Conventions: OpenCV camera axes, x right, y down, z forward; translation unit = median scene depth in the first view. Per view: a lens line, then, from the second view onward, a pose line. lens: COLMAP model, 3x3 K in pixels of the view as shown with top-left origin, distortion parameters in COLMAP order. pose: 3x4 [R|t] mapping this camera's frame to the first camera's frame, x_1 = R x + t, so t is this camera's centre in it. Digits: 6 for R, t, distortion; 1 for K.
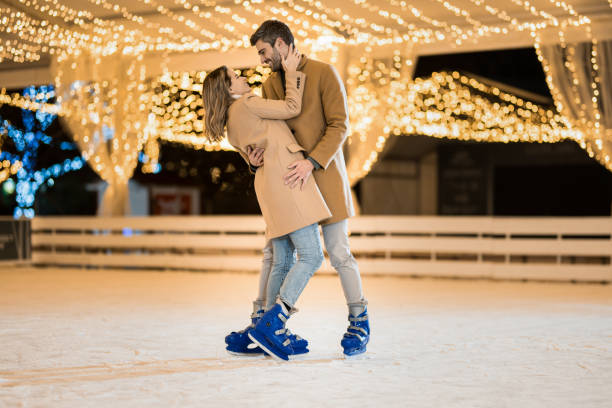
lens RADIAL K [[1443.6, 0, 306.0], [0, 1443.6, 204.0], [0, 0, 1]] dist [0.029925, -0.799405]
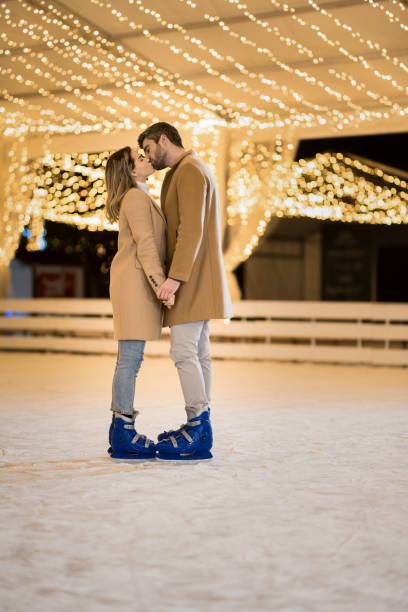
lens RADIAL K [[1443.6, 0, 204.0], [0, 1443.6, 306.0], [0, 0, 1]] dist [0.029925, -0.799405]
pose [[0.999968, 0.004024, 0.006909, 0.004656], [-0.004157, 0.999804, 0.019343, -0.006269], [-0.006830, -0.019371, 0.999789, 0.000823]]
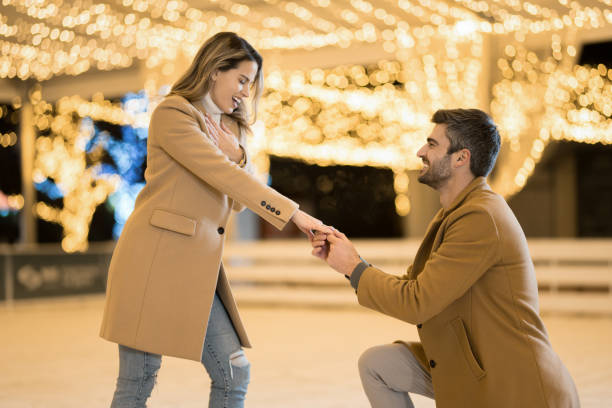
lens RADIAL K [[1443.6, 0, 306.0], [0, 1443.6, 204.0], [0, 0, 1]] dist [0.029925, -0.799405]
pose [[0.997248, -0.021516, -0.070952, -0.020159], [0.021113, 0.999757, -0.006414, -0.008779], [0.071073, 0.004899, 0.997459, 0.162031]]
